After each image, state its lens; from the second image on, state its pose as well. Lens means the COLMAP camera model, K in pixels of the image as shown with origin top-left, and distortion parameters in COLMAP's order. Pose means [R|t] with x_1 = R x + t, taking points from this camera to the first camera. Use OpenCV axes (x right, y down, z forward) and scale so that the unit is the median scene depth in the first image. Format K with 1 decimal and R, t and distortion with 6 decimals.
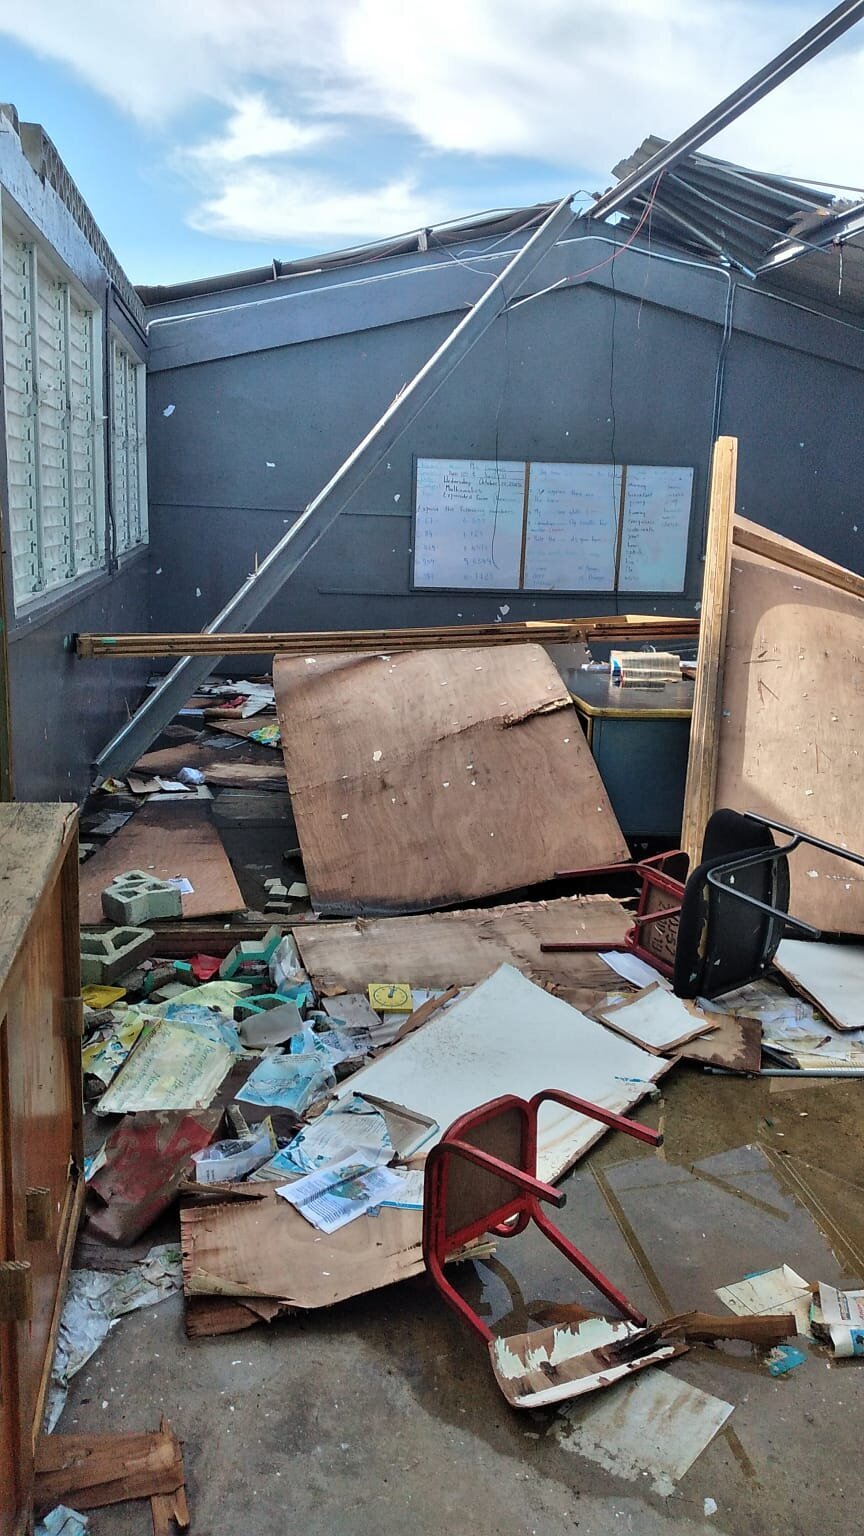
lens RADIAL K [[1227.7, 0, 432.0], [0, 1227.7, 768.0], [0, 0, 1]] dist [0.040318, -0.110233]
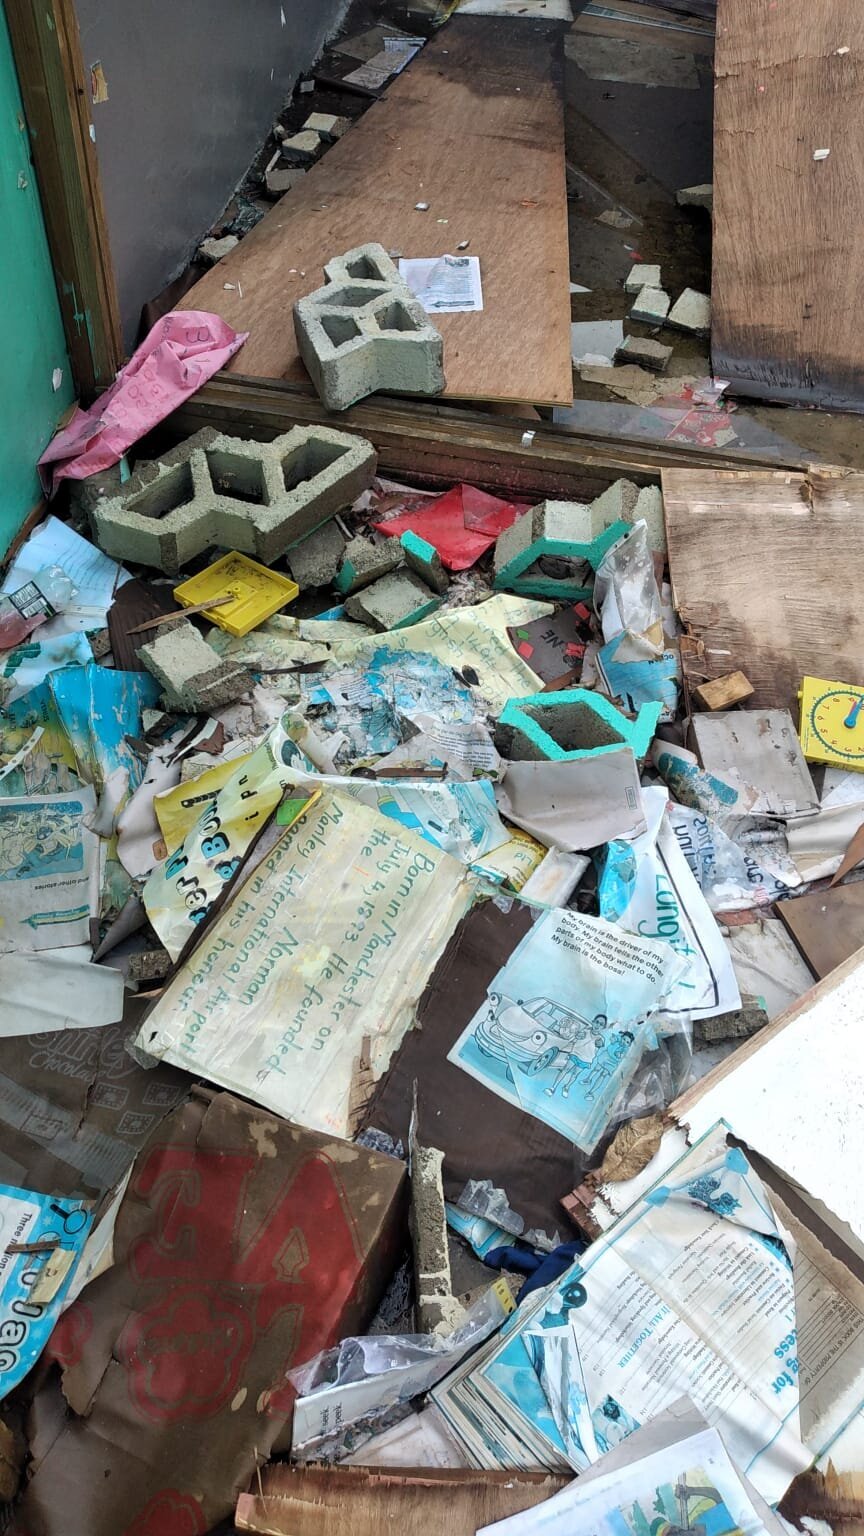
lens RADIAL K [[1201.4, 0, 430.0], [0, 1201.4, 762.3], [0, 0, 1]] dist [0.043794, -0.088568]
pose [[0.953051, 0.239146, -0.185752, -0.072569], [-0.080452, 0.791352, 0.606045, -0.043947], [0.291928, -0.562647, 0.773438, 0.469248]]
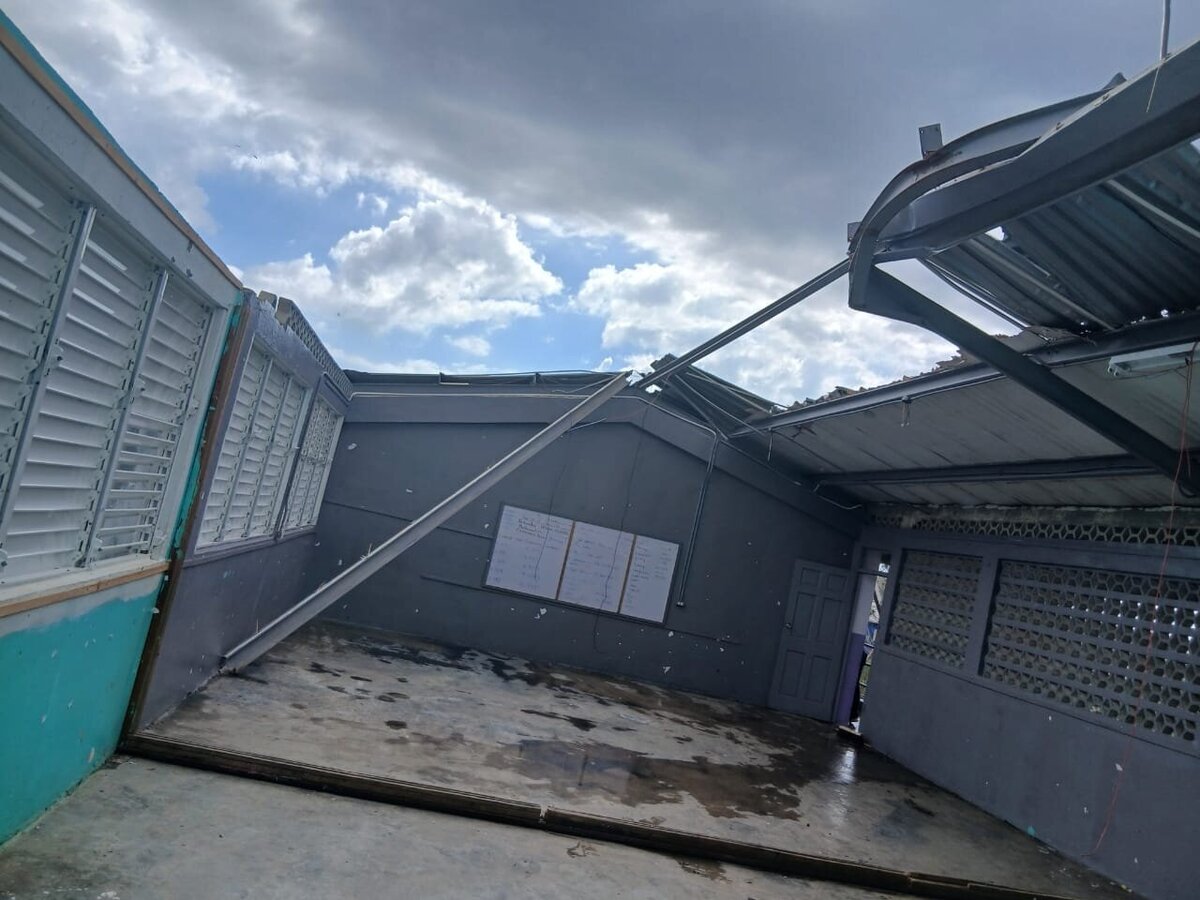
lens RADIAL K [[929.6, 0, 605.3], [0, 929.6, 454.6], [0, 0, 1]] dist [0.139135, -0.243730]
pose [[0.980958, 0.193196, 0.019917, 0.156393], [-0.178690, 0.937943, -0.297207, 0.035793], [-0.076100, 0.287989, 0.954605, -0.318929]]
